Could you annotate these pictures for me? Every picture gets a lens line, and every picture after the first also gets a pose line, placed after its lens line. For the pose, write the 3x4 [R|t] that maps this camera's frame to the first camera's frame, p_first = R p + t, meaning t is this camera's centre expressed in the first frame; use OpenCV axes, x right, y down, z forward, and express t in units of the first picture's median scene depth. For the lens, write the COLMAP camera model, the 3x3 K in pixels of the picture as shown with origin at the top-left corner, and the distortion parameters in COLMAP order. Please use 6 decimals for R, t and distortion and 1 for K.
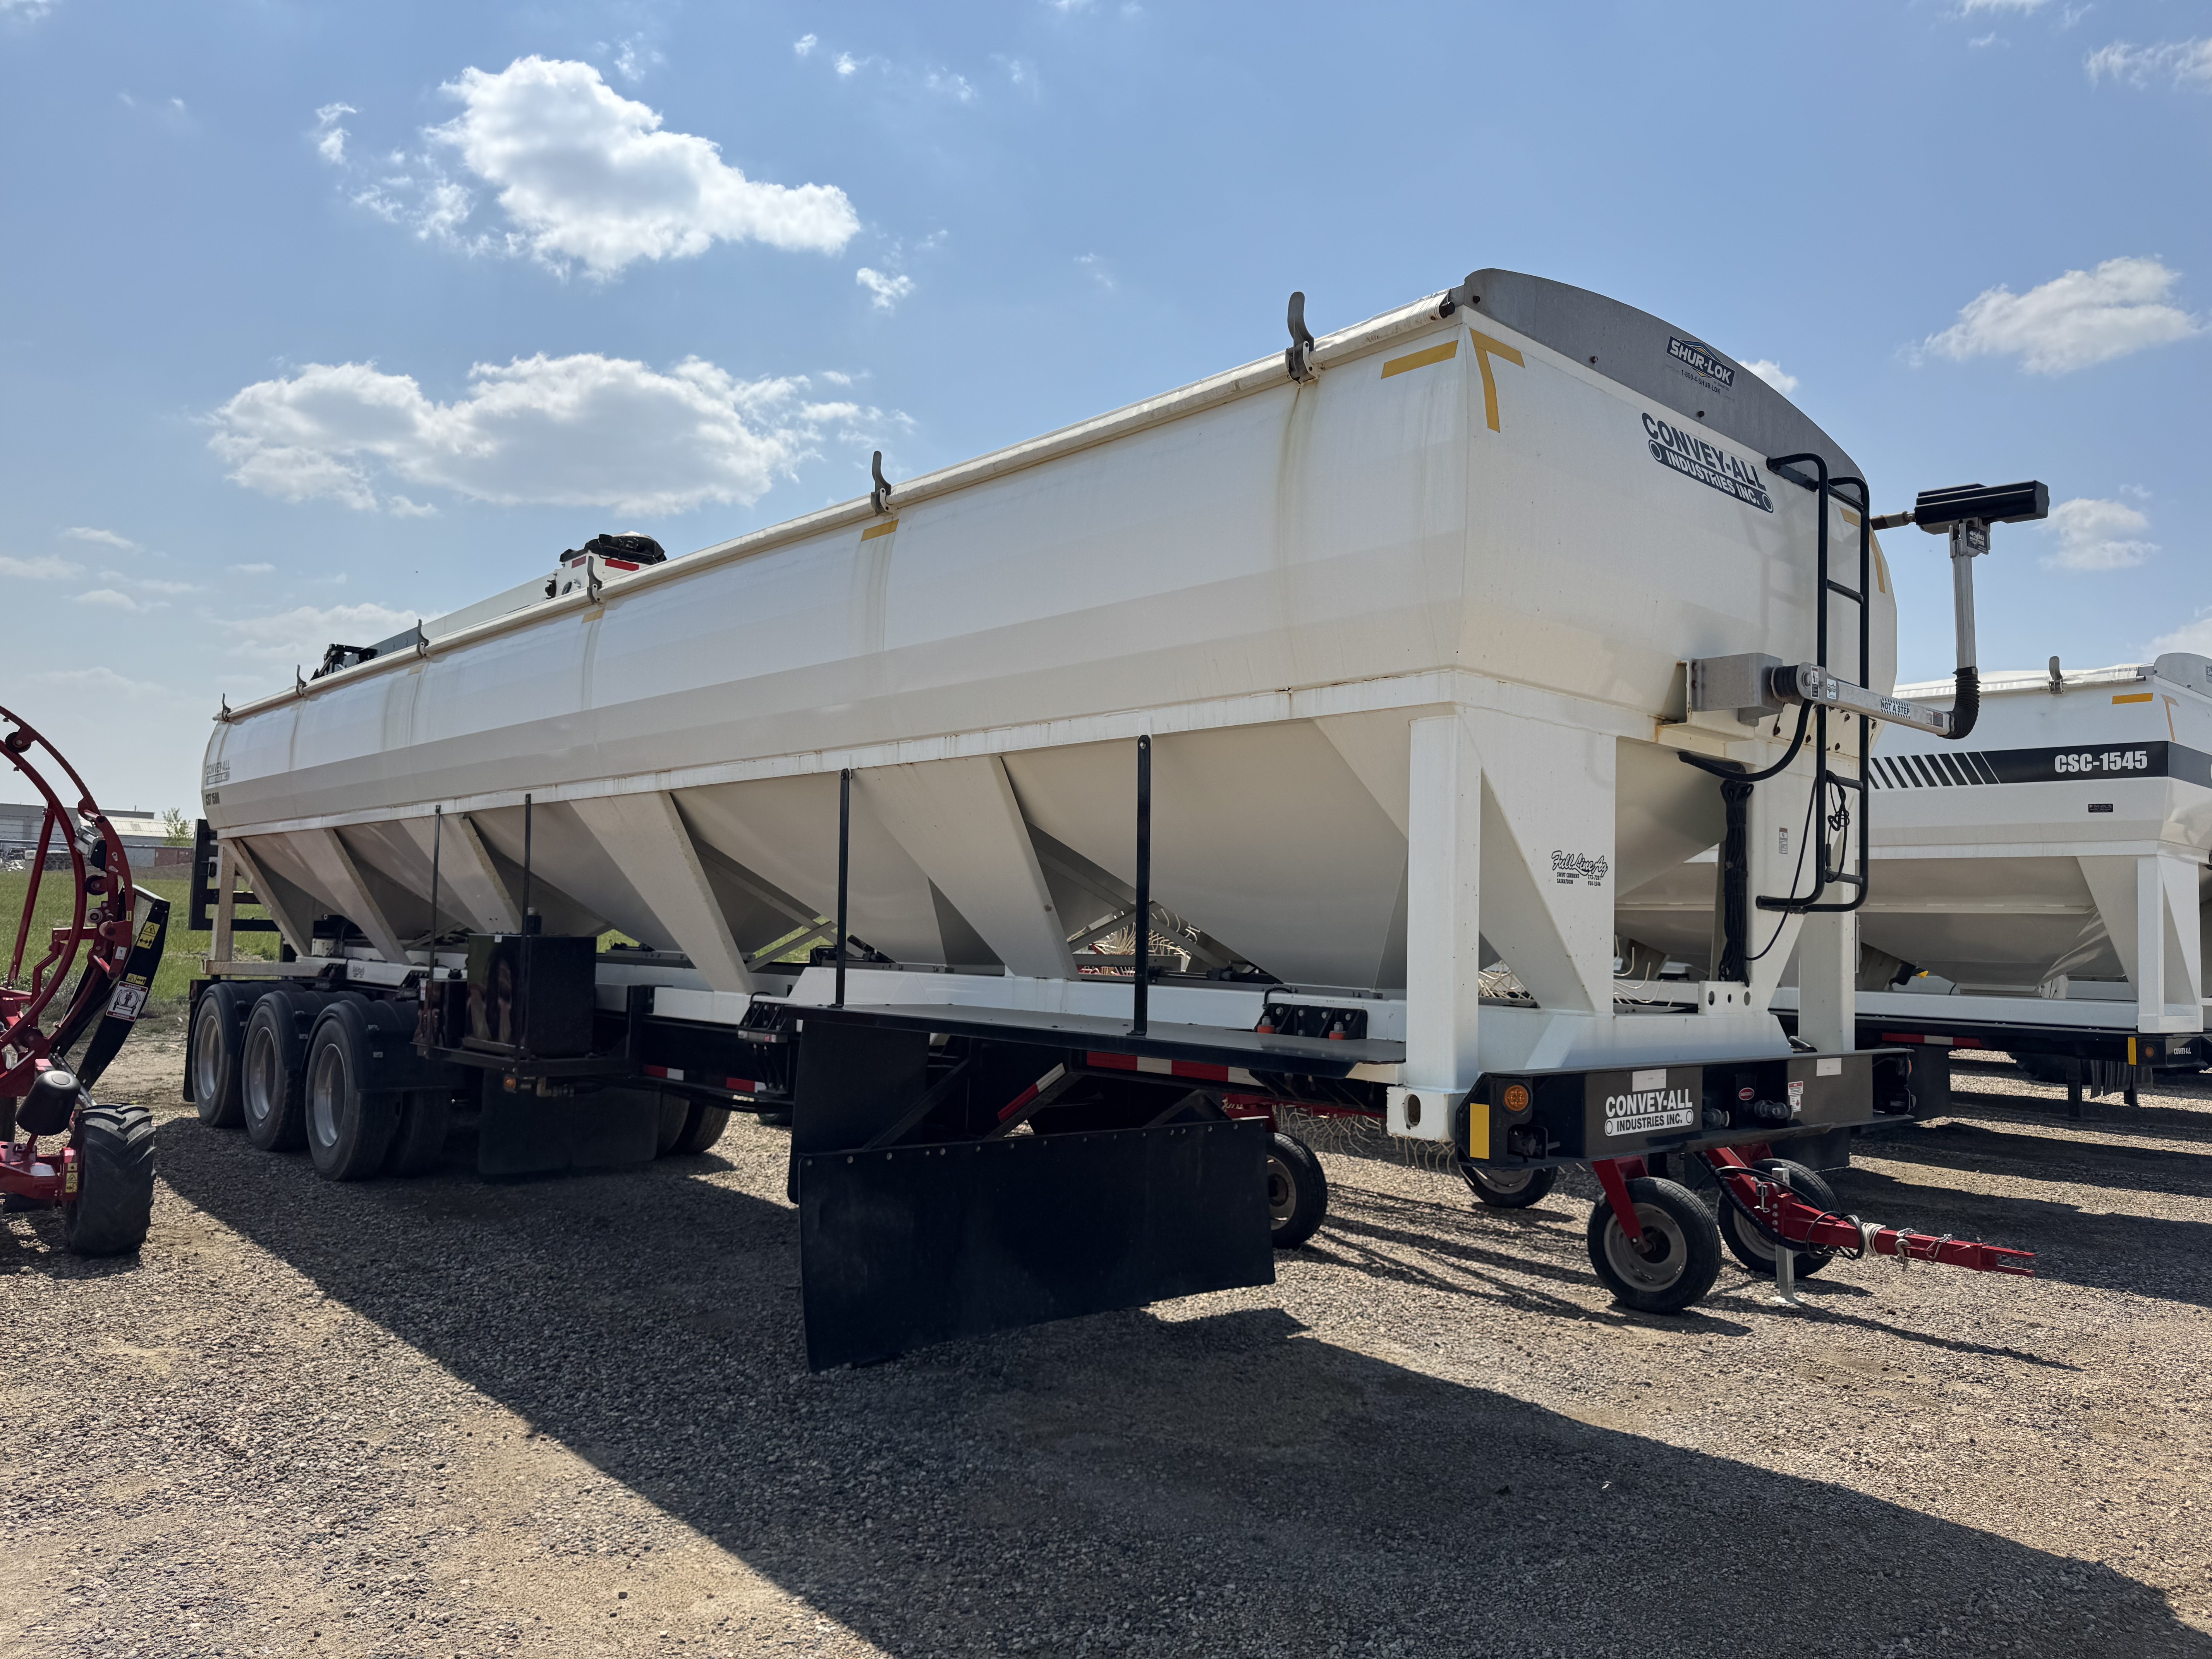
lens RADIAL K [[1601.7, 0, 1106.0], [0, 1601.7, 829.5], [0, 0, 1]] dist [0.093519, -0.101336]
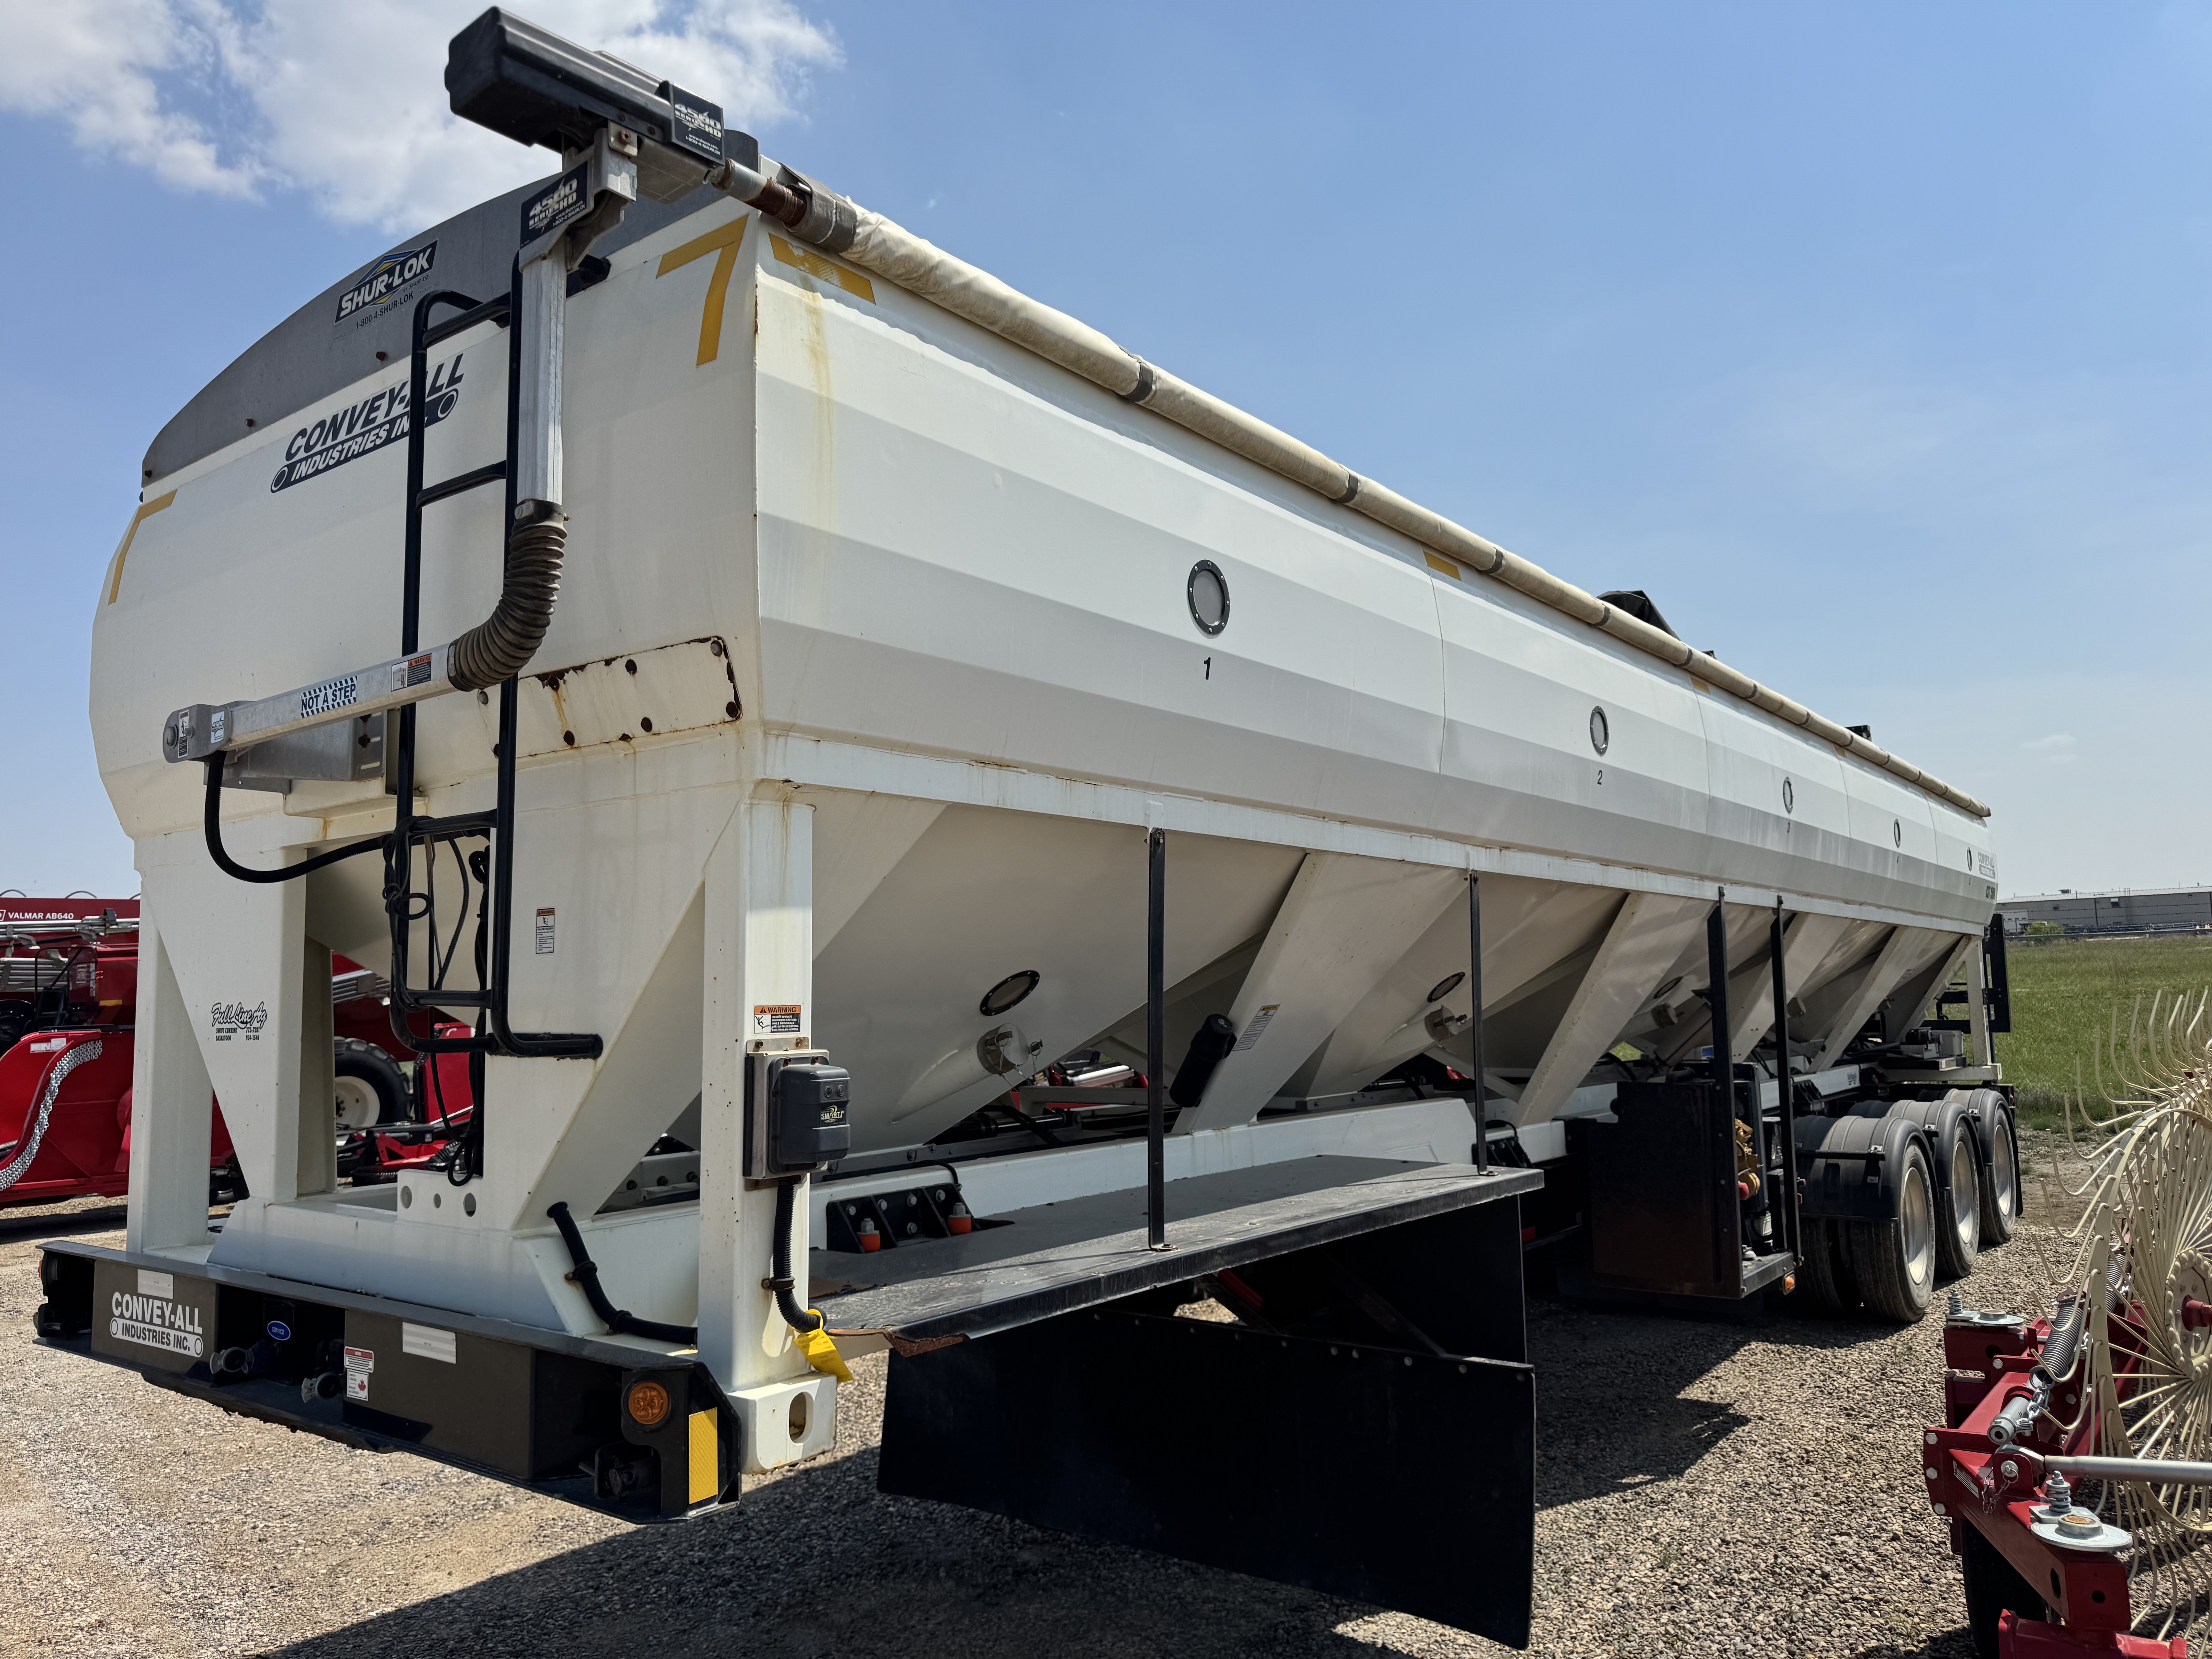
lens RADIAL K [[1605.8, 0, 1106.0], [0, 1605.8, 829.5], [0, 0, 1]] dist [-0.006955, -0.001470]
pose [[0.152278, -0.136545, -0.978860, 1.188574], [0.092058, 0.988064, -0.123508, 0.069919], [0.984041, -0.071304, 0.163031, 1.311838]]
